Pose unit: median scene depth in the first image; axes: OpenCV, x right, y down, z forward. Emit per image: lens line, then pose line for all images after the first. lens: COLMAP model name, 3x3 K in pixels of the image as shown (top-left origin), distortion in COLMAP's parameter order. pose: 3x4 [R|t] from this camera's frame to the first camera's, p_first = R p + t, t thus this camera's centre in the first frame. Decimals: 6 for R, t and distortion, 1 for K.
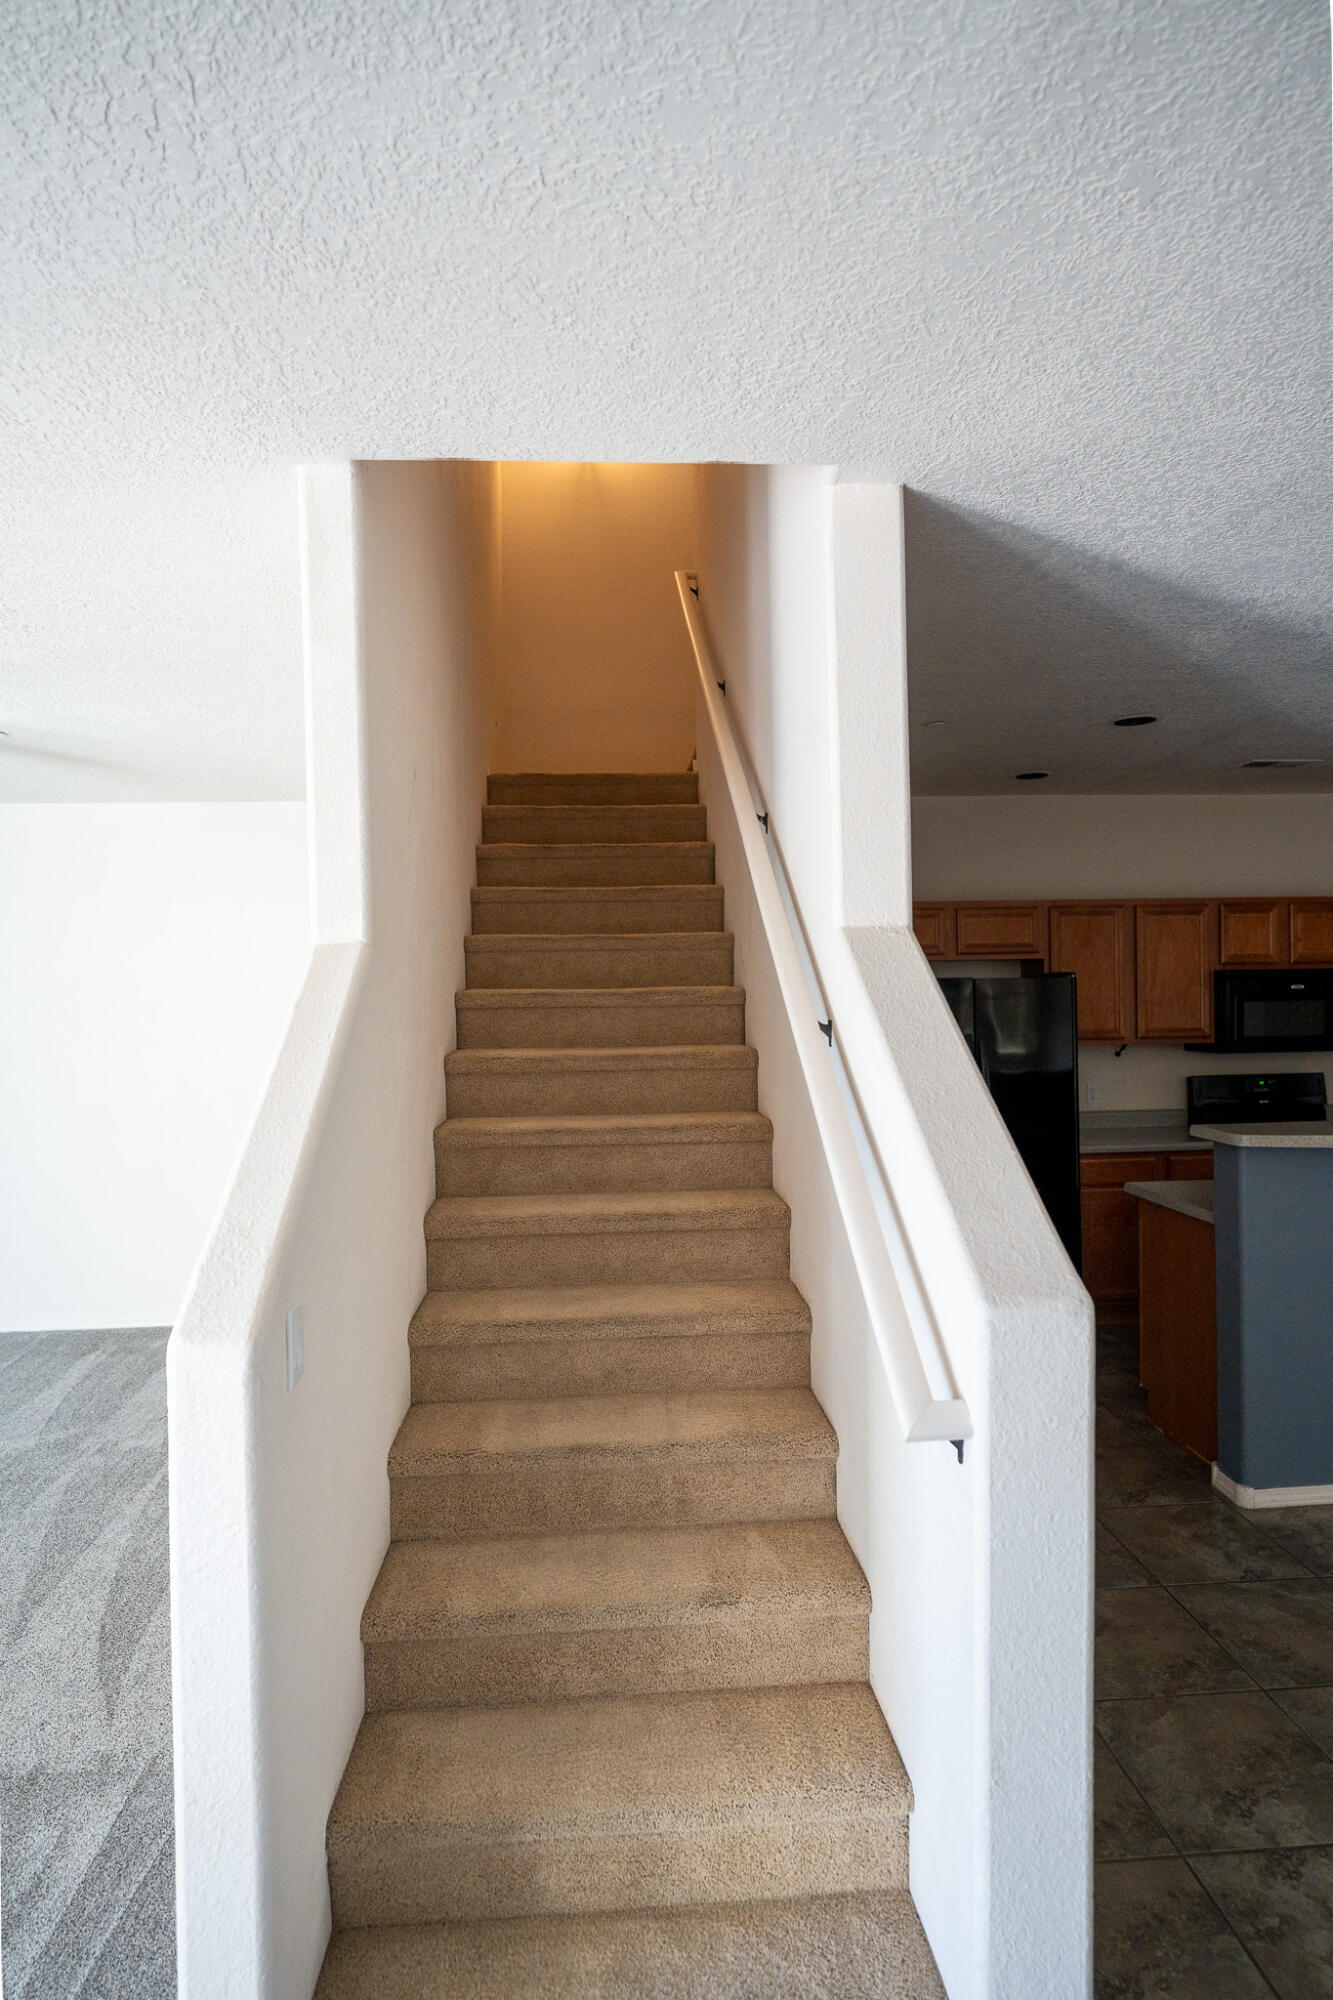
lens RADIAL K [[1087.2, 0, 666.5], [0, 1087.2, 1000.0], [0, 0, 1]] dist [-0.004655, 0.001642]
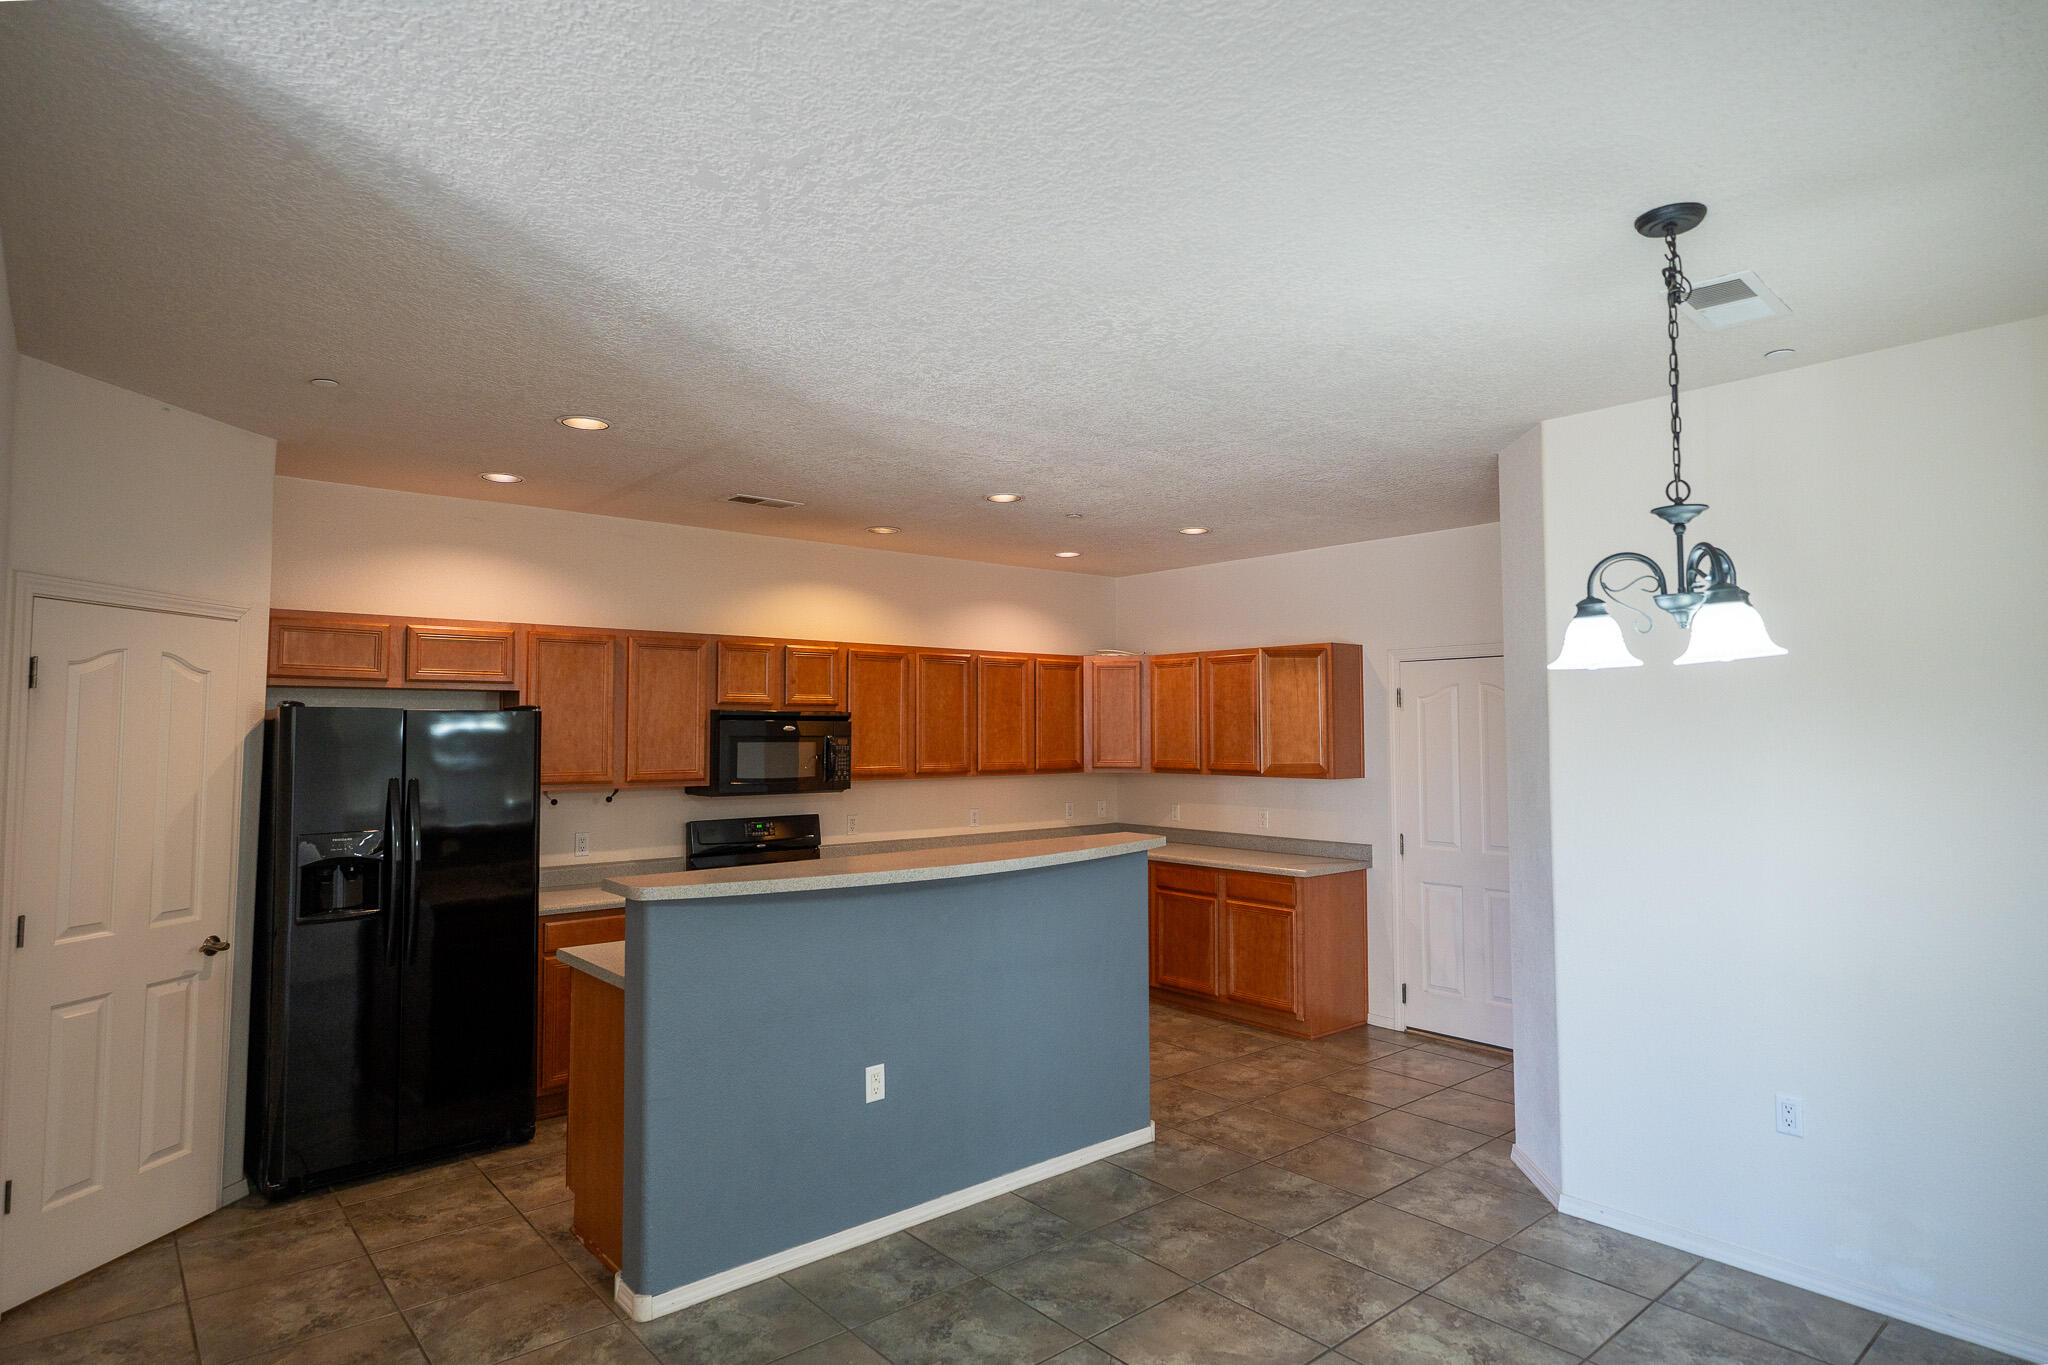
lens RADIAL K [[1113.3, 0, 1013.2], [0, 1113.3, 681.0], [0, 0, 1]] dist [-0.004655, 0.001642]
pose [[0.803068, 0.043451, 0.594302, 0.135460], [-0.010039, 0.998183, -0.059415, 0.003143], [-0.595803, 0.041748, 0.802045, 0.052662]]
